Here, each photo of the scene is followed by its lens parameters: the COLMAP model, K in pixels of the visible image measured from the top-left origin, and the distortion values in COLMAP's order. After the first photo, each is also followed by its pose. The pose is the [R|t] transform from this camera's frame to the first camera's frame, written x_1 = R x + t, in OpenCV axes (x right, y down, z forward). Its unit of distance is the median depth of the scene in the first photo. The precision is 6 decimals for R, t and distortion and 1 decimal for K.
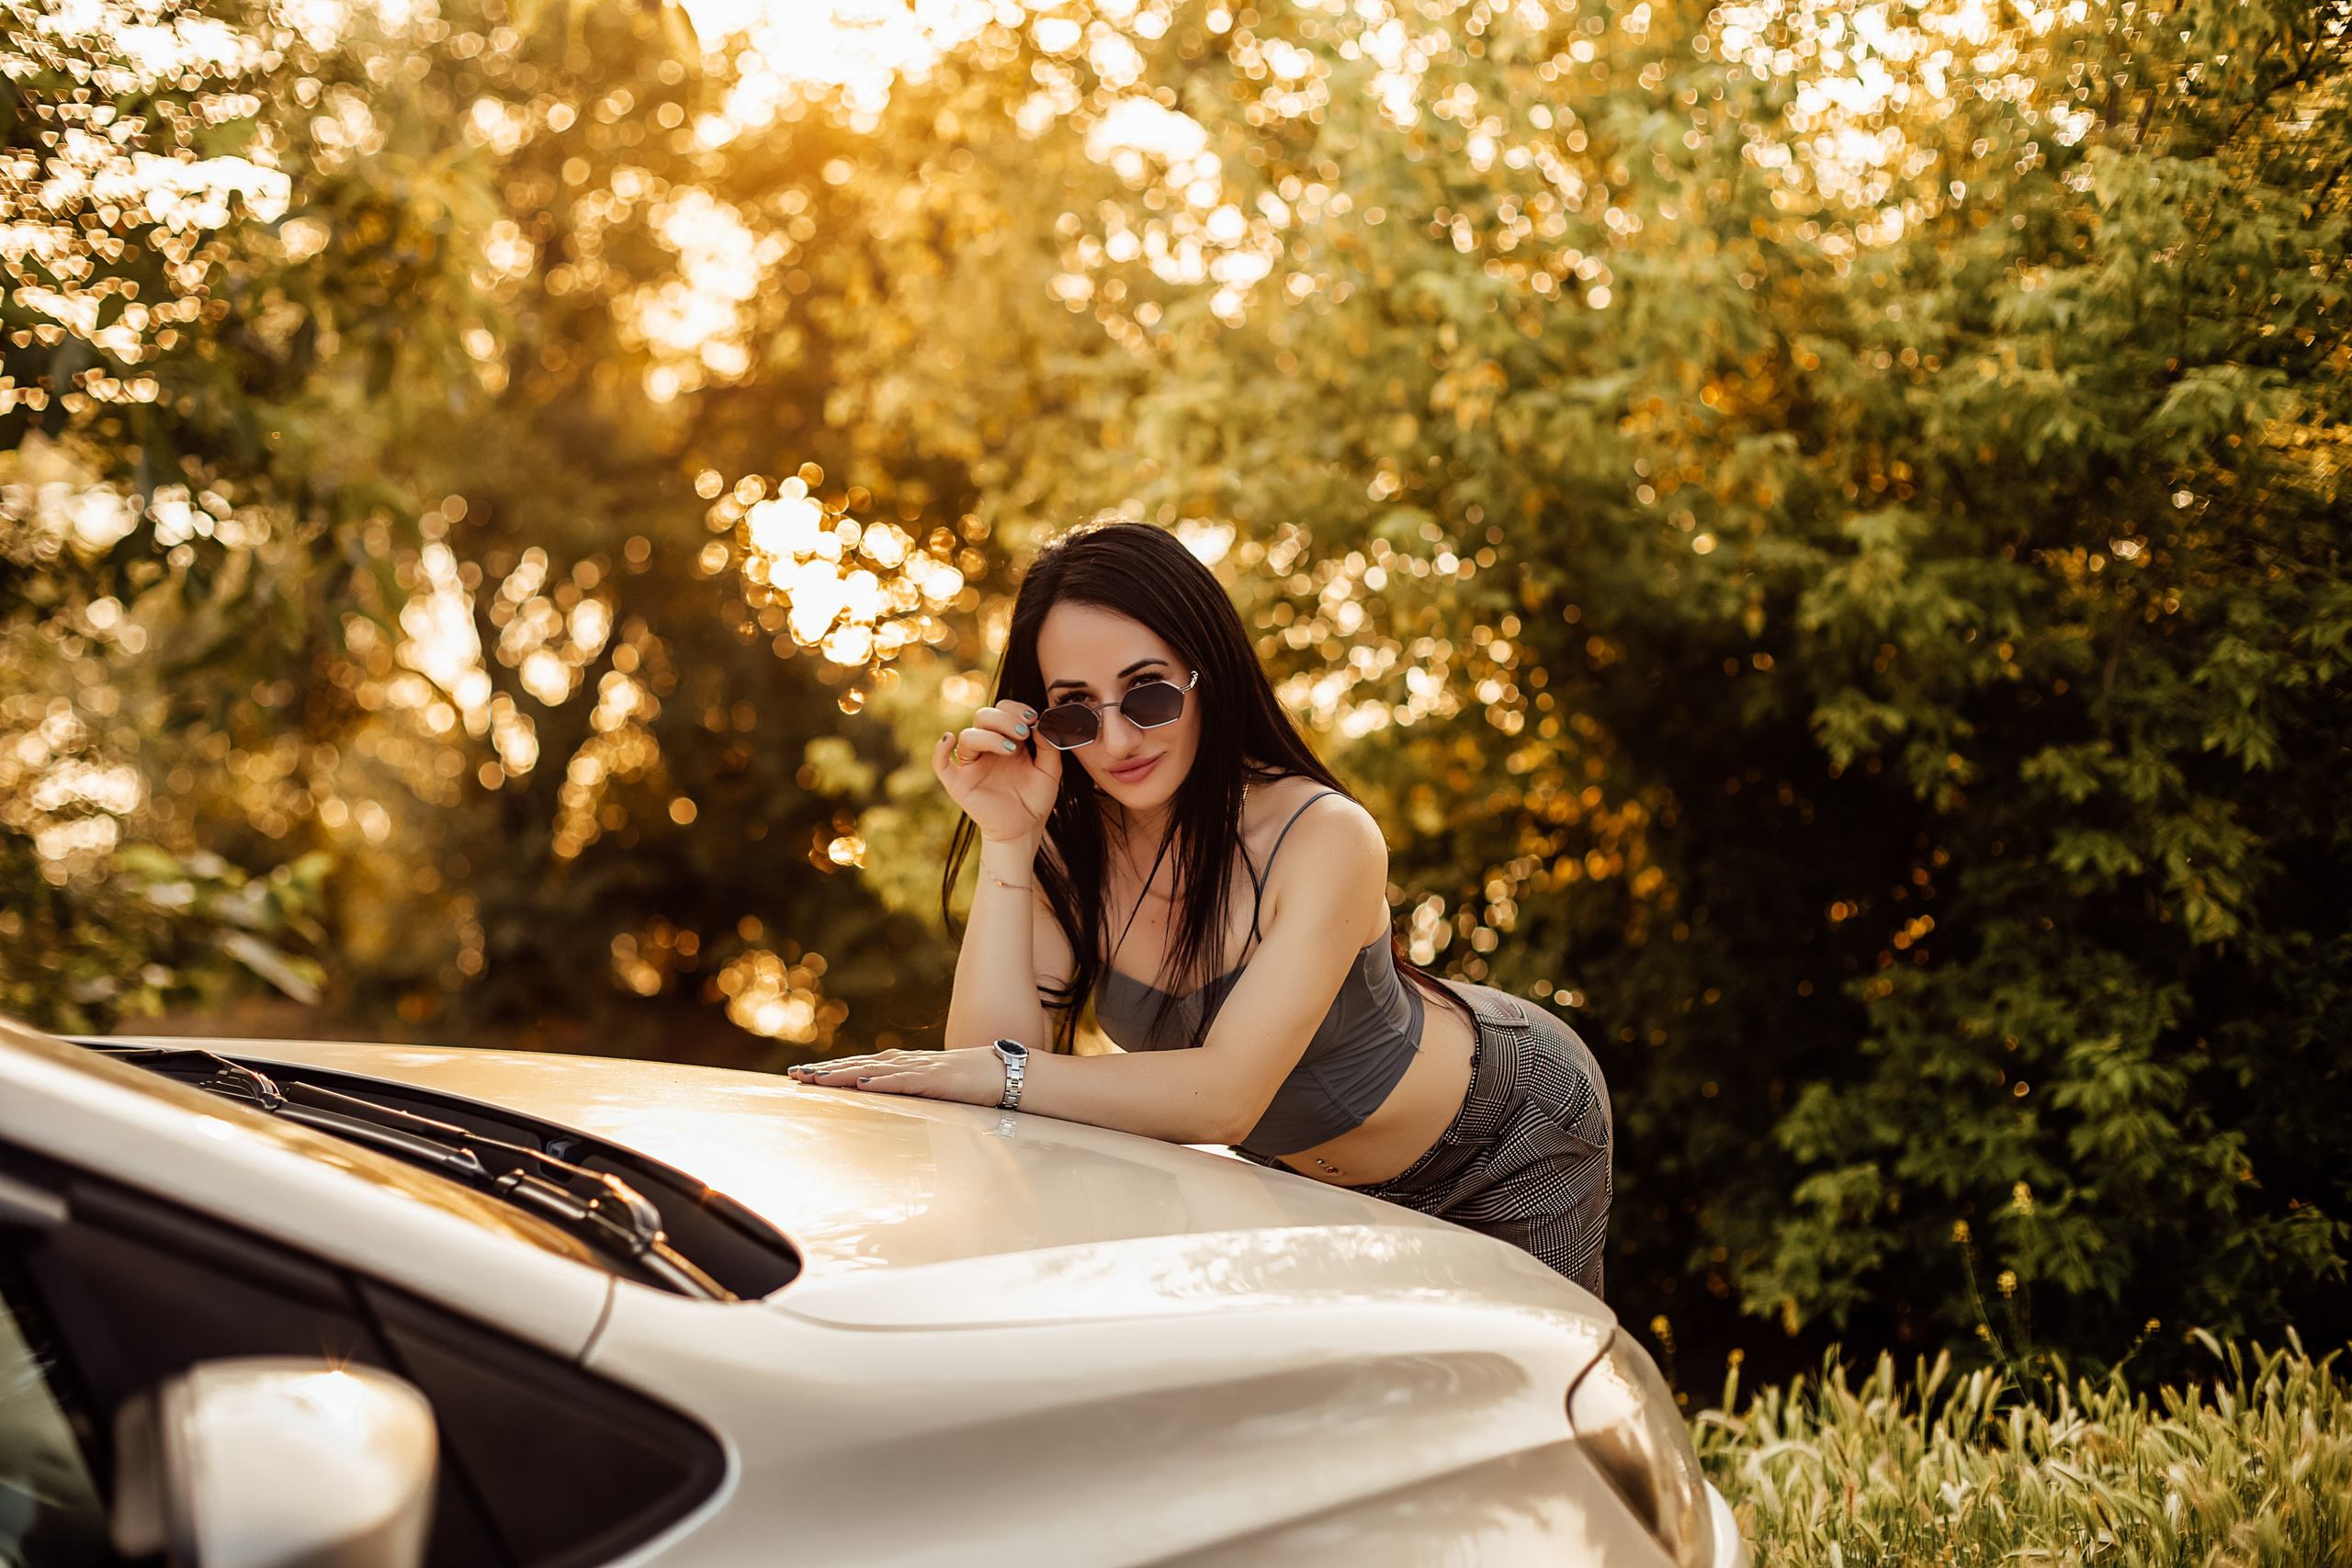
lens RADIAL K [[3429.4, 0, 1176.0], [0, 3429.4, 784.0], [0, 0, 1]] dist [-0.035033, -0.090257]
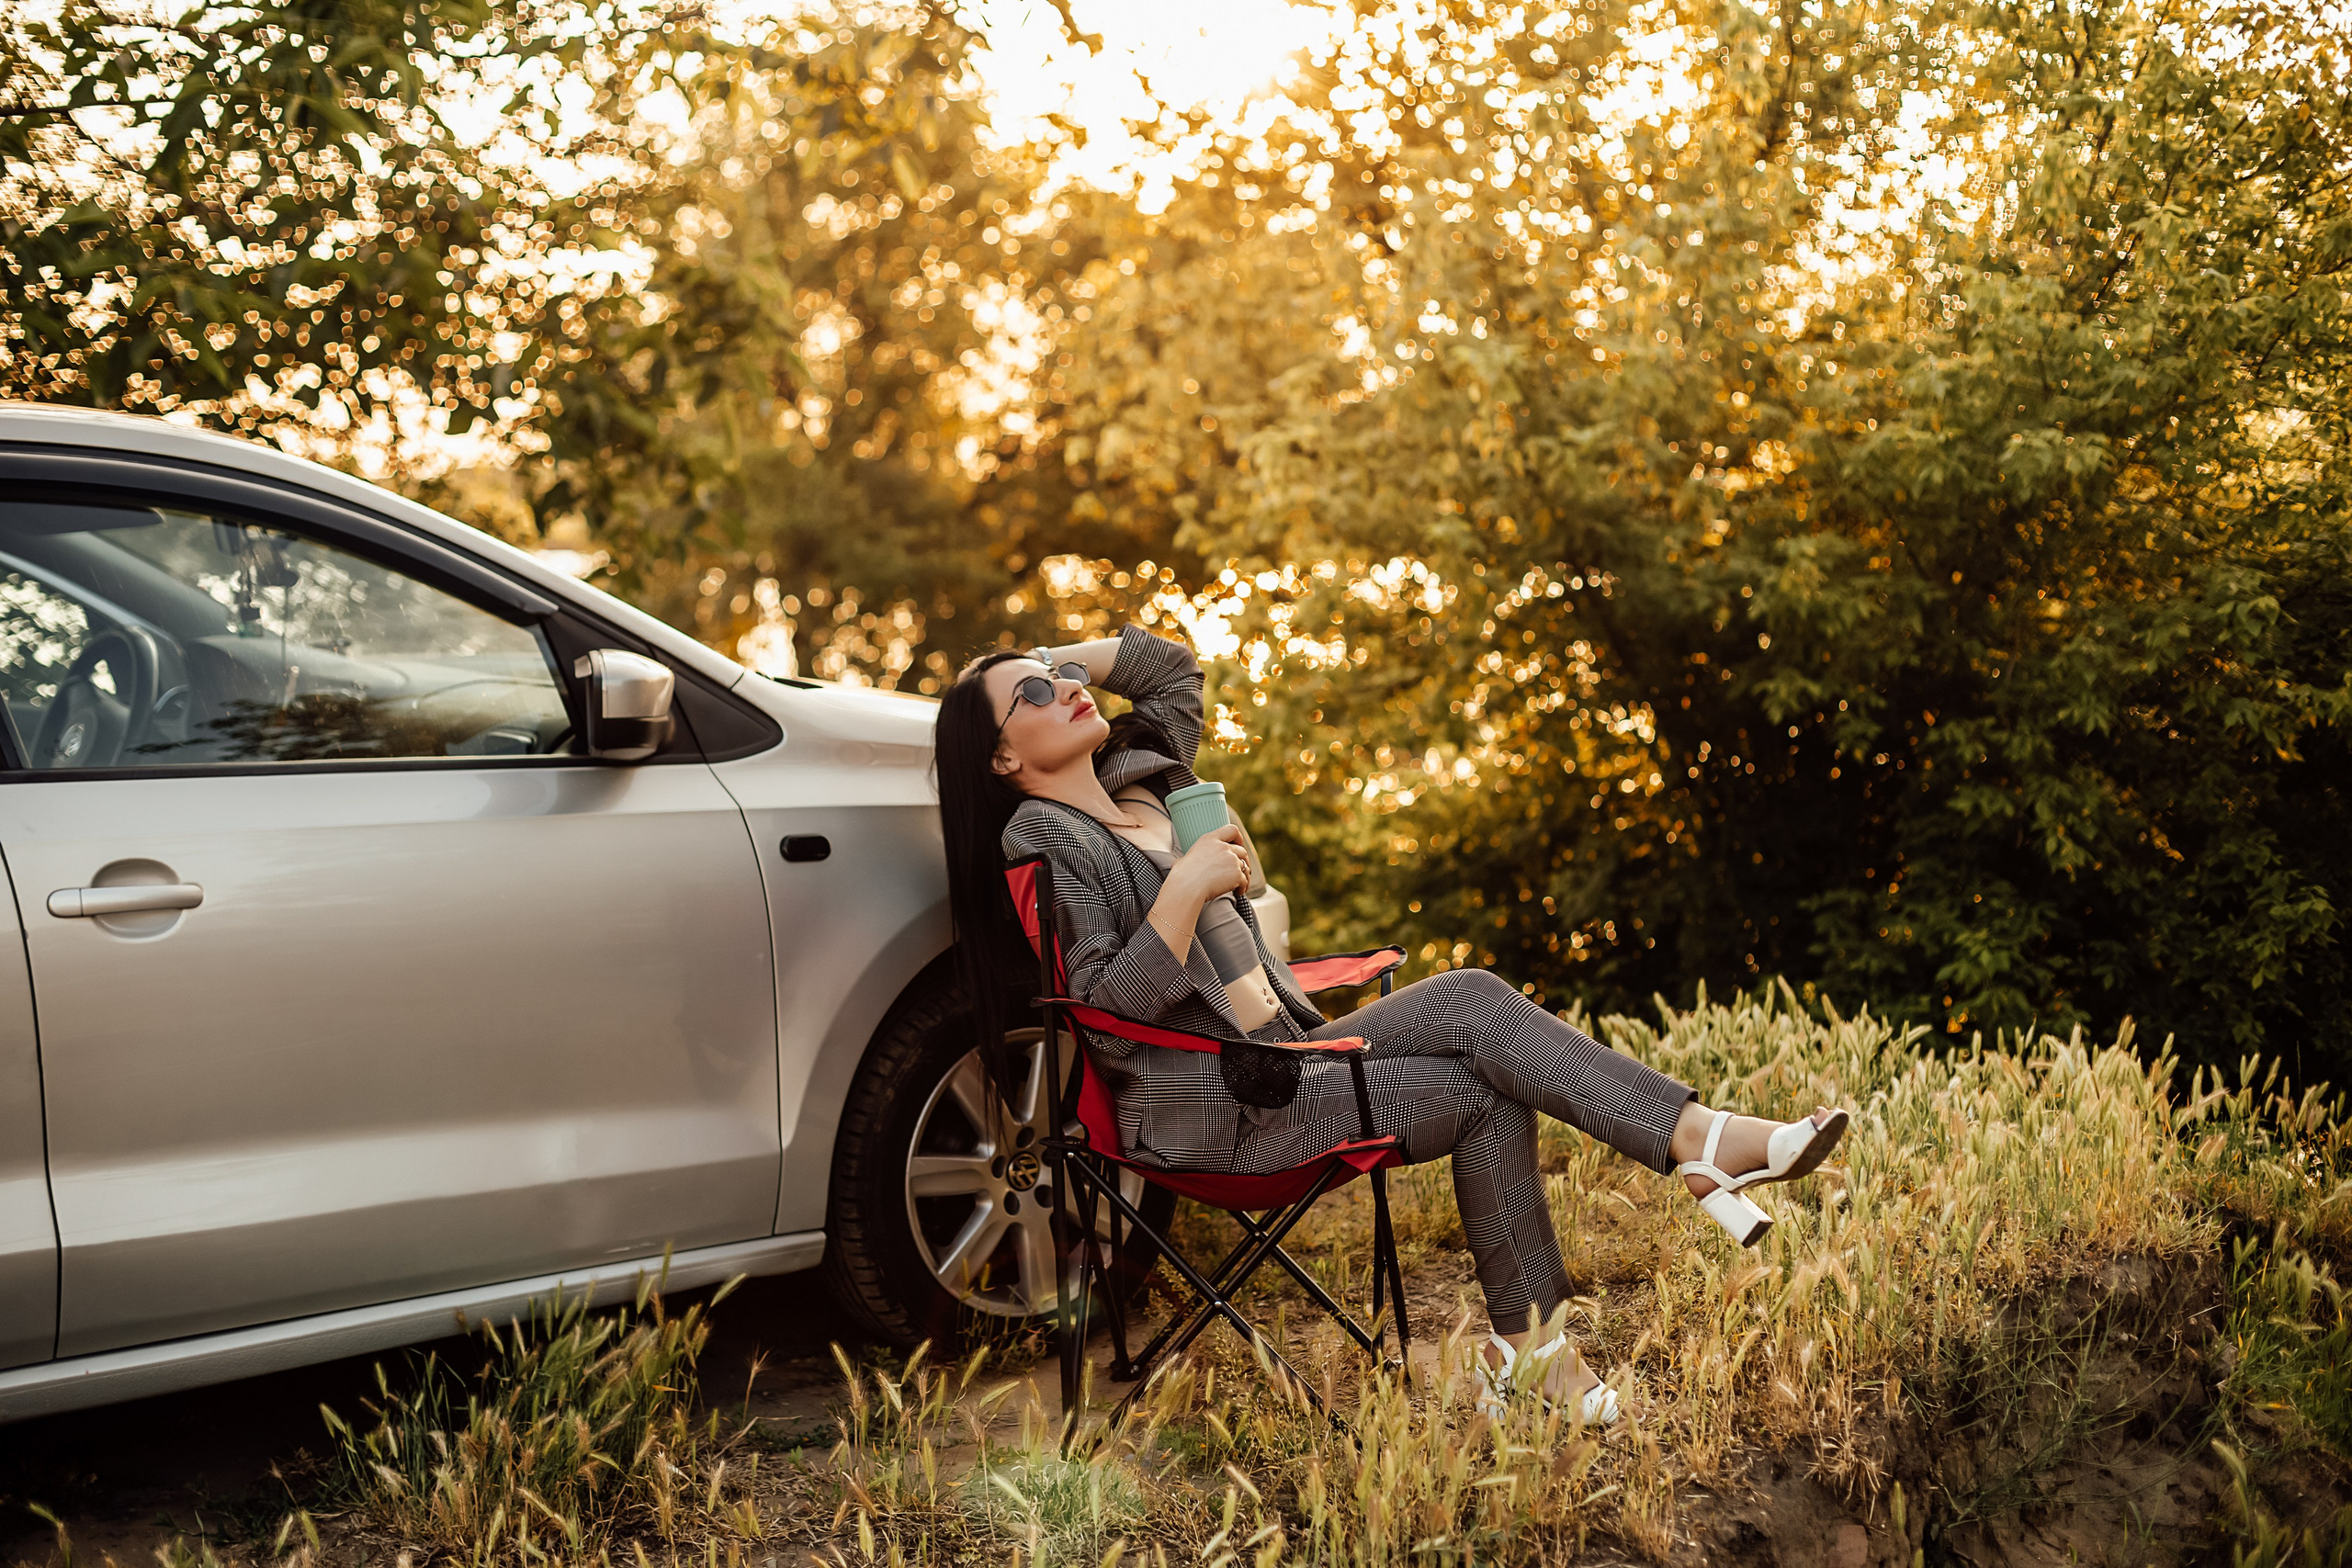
lens RADIAL K [[3283.4, 0, 1138.2], [0, 3283.4, 923.6], [0, 0, 1]] dist [-0.005527, -0.905147]
pose [[0.994311, 0.034285, -0.100846, 0.075164], [-0.032110, 0.999217, 0.023117, 0.049080], [0.101560, -0.019747, 0.994633, -0.284255]]
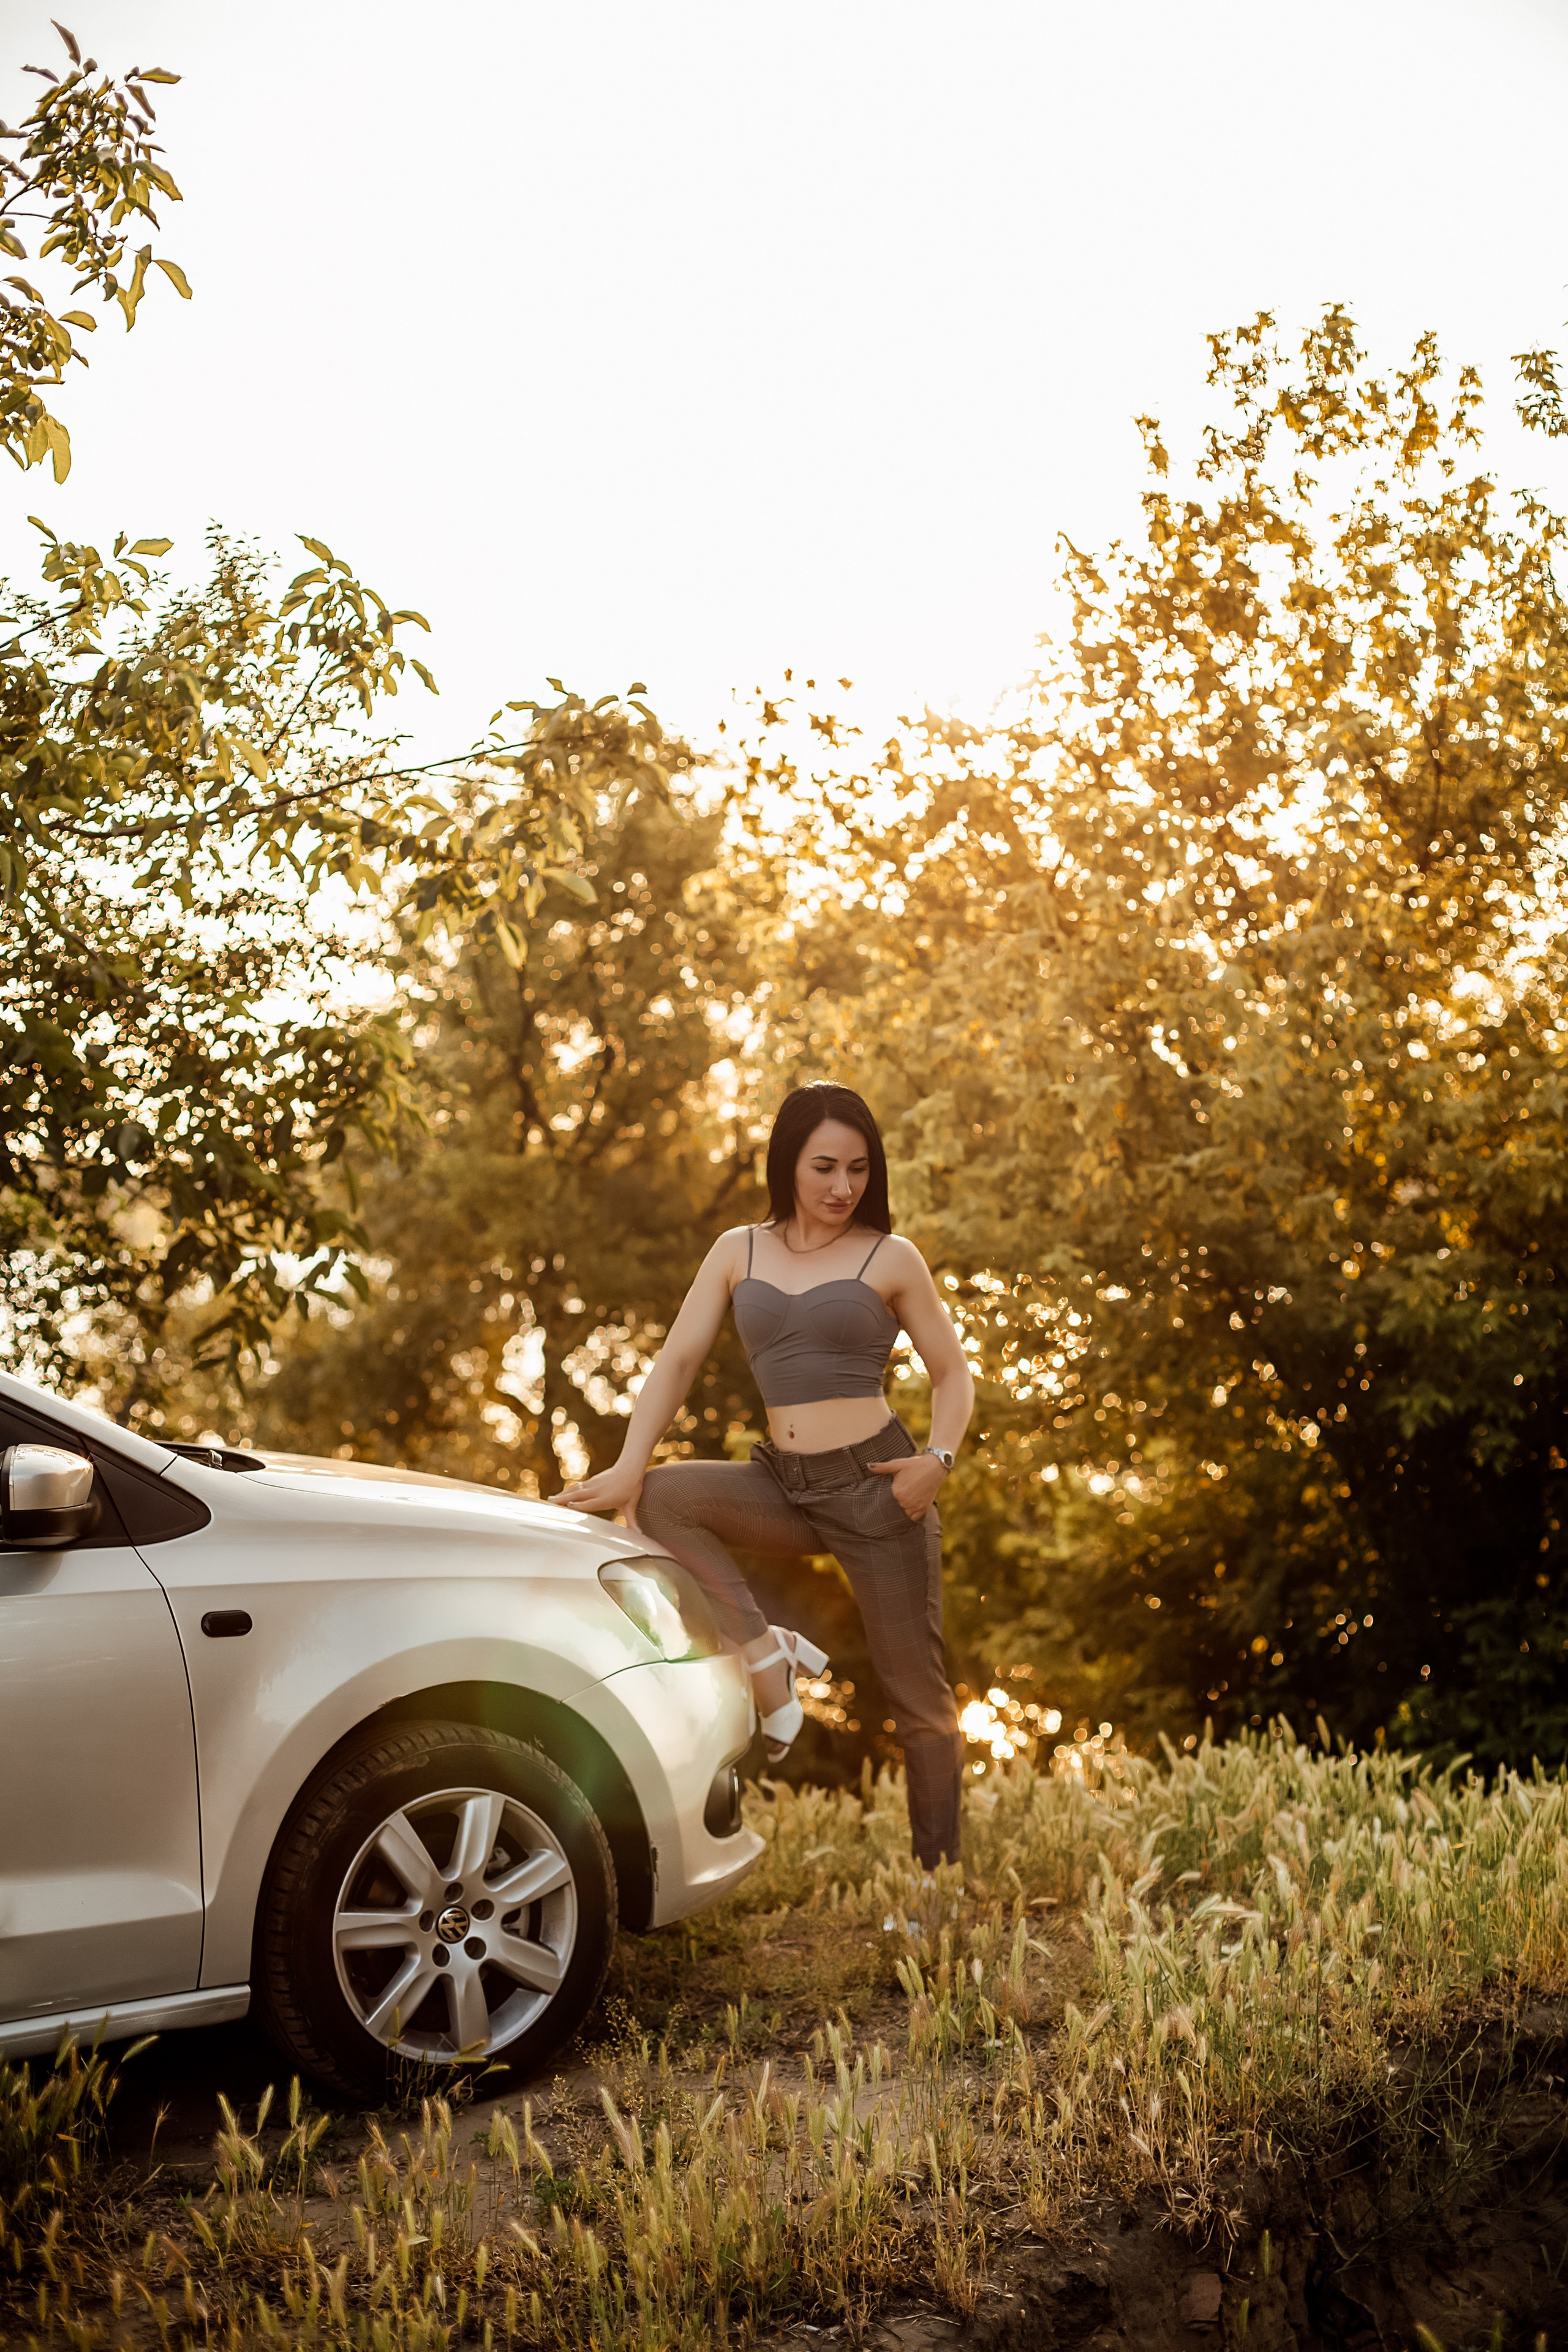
lens RADIAL K [[3274.2, 0, 784.0], [0, 3274.2, 1176.0], [0, 0, 1]] dist [-0.104773, -0.048139]
pose [[0.988209, 0.006024, -0.152990, 0.139557], [-0.022757, 0.993906, -0.107859, 0.034705], [0.151408, 0.110069, 0.982324, -0.306839]]
